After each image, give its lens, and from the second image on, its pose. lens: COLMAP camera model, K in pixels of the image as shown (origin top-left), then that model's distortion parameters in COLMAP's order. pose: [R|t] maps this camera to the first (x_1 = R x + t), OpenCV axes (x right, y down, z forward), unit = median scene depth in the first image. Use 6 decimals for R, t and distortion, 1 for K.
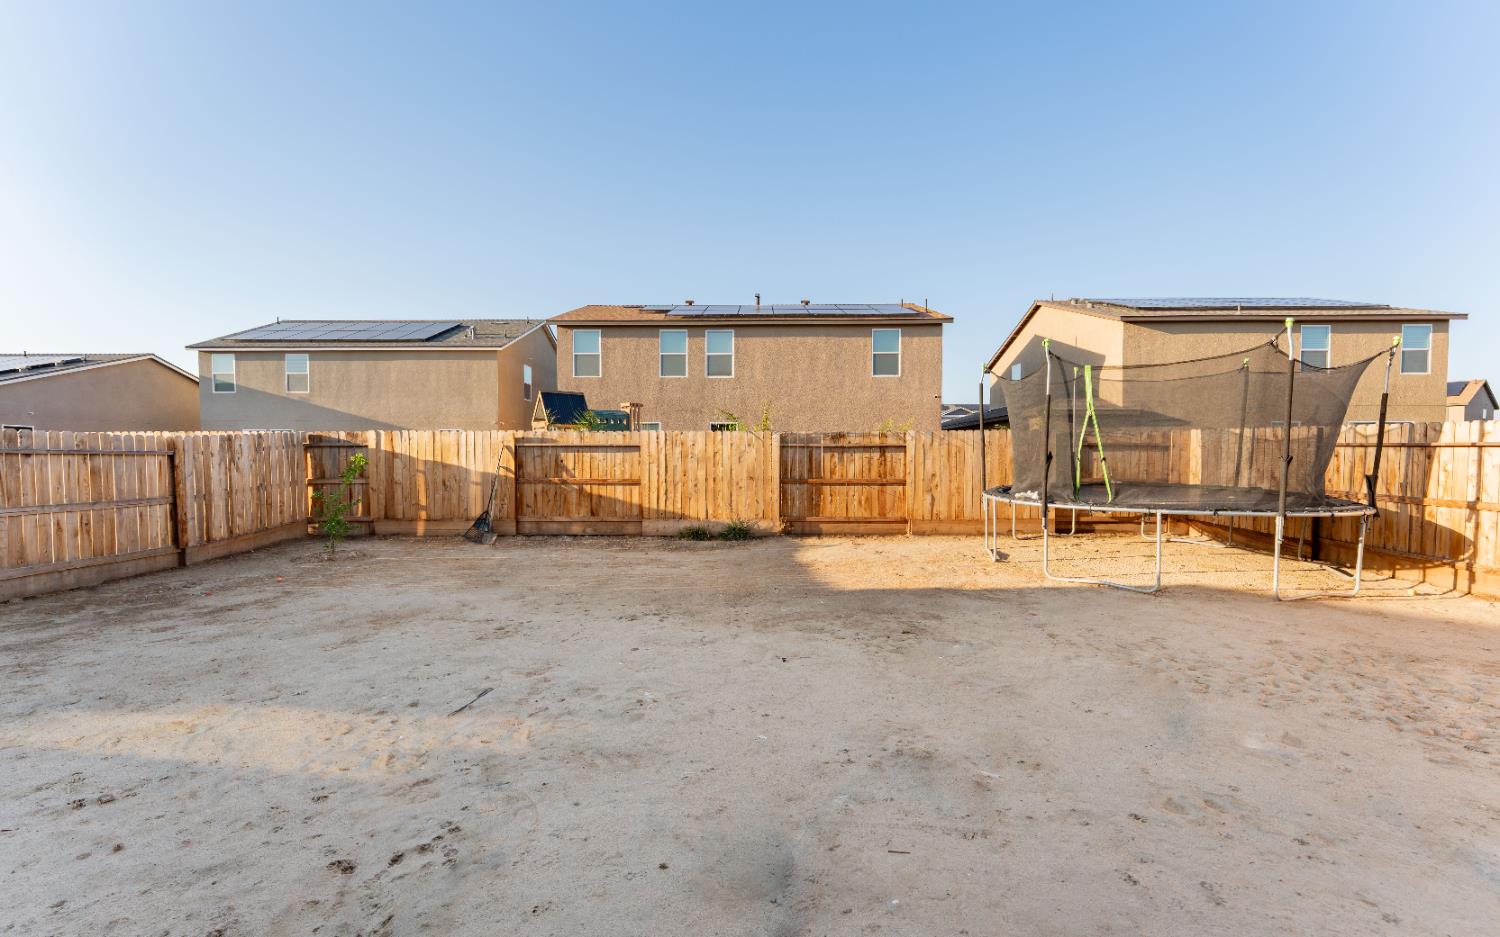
lens RADIAL K [[633.3, 0, 750.6], [0, 633.3, 493.2], [0, 0, 1]] dist [0.002209, 0.000129]
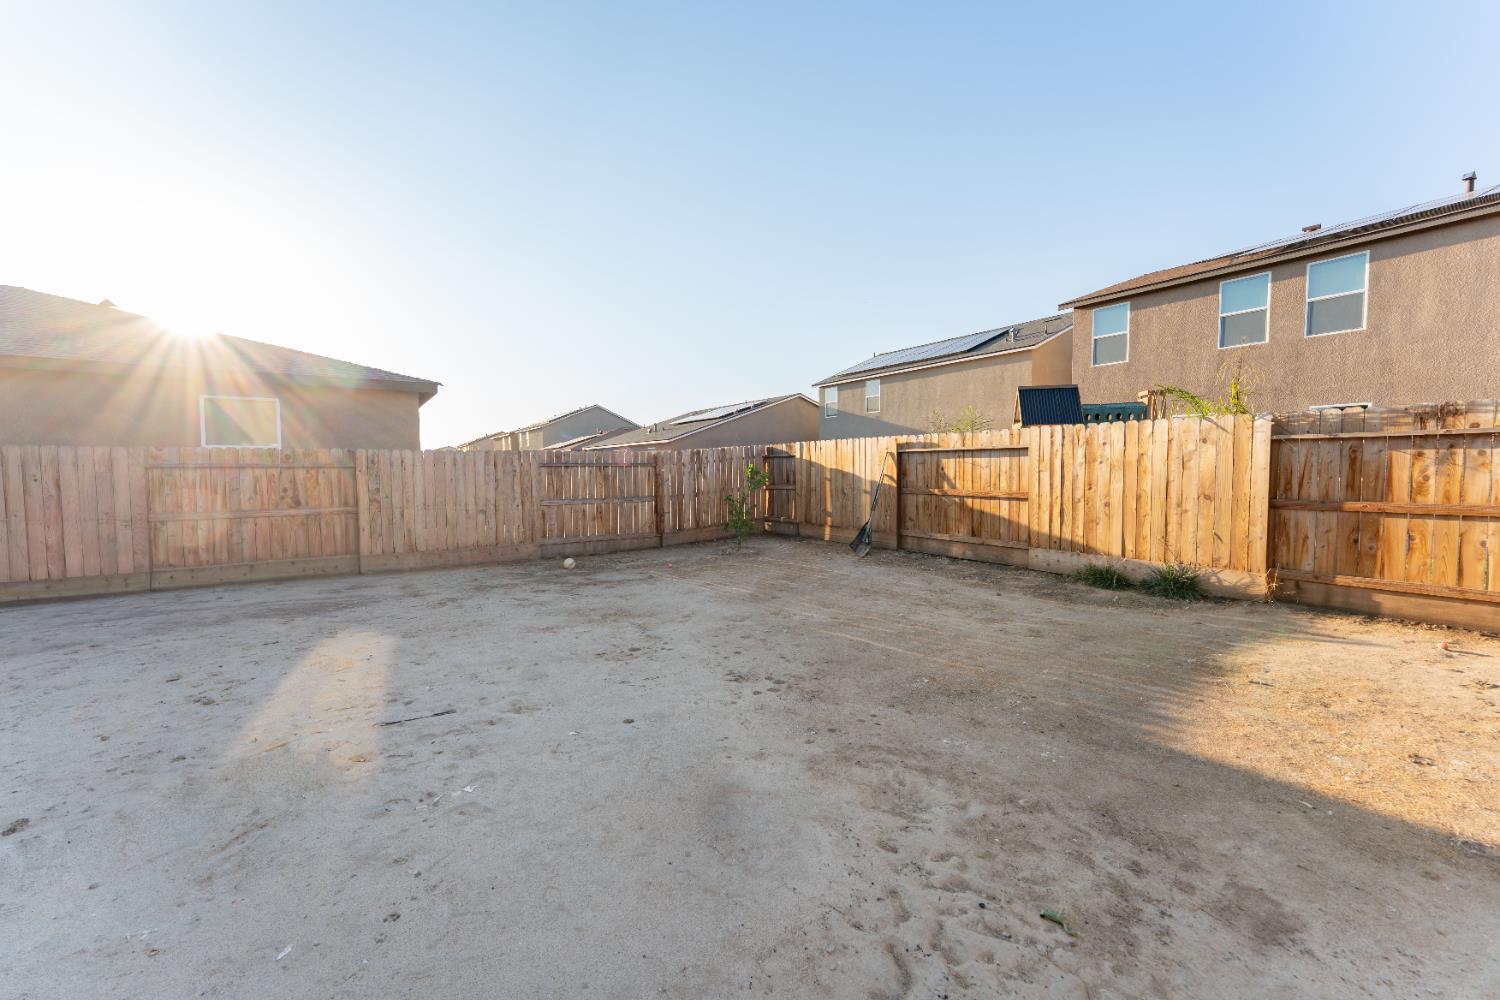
lens RADIAL K [[601.1, 0, 750.0], [0, 601.1, 500.0], [0, 0, 1]] dist [-0.000024, -0.000417]
pose [[0.563414, 0.039212, -0.825244, 0.223698], [-0.036641, 0.999076, 0.022456, -0.017455], [0.825362, 0.017585, 0.564330, 0.333840]]
